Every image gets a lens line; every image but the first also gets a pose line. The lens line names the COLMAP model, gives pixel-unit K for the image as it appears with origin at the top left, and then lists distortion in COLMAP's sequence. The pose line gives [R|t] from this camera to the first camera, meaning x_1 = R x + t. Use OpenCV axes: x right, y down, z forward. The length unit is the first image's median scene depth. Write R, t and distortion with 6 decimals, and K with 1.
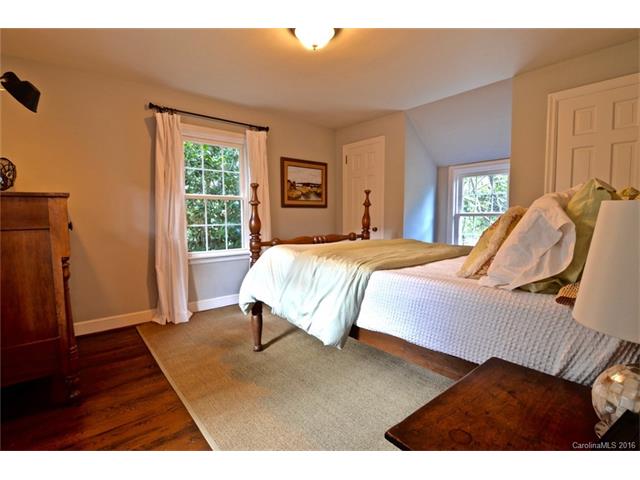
lens RADIAL K [[308.2, 0, 320.5], [0, 308.2, 241.1], [0, 0, 1]] dist [-0.019169, -0.001767]
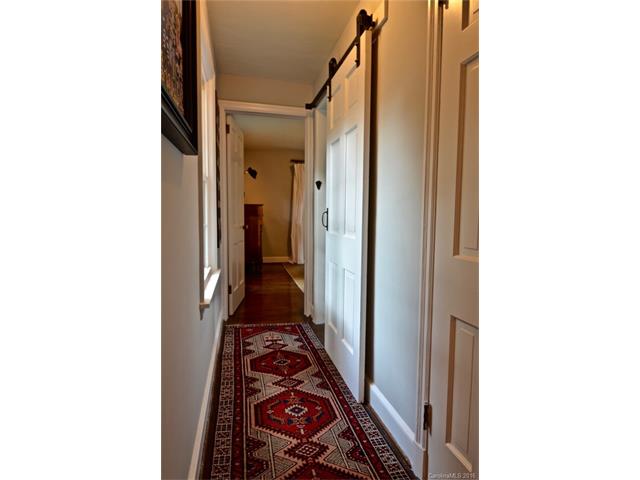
lens RADIAL K [[441.6, 0, 319.8], [0, 441.6, 239.0], [0, 0, 1]] dist [0.005845, 0.002726]
pose [[0.906206, 0.077811, -0.415616, 0.926766], [-0.053350, 0.996108, 0.070165, -0.123840], [0.419458, -0.041411, 0.906830, -1.709908]]
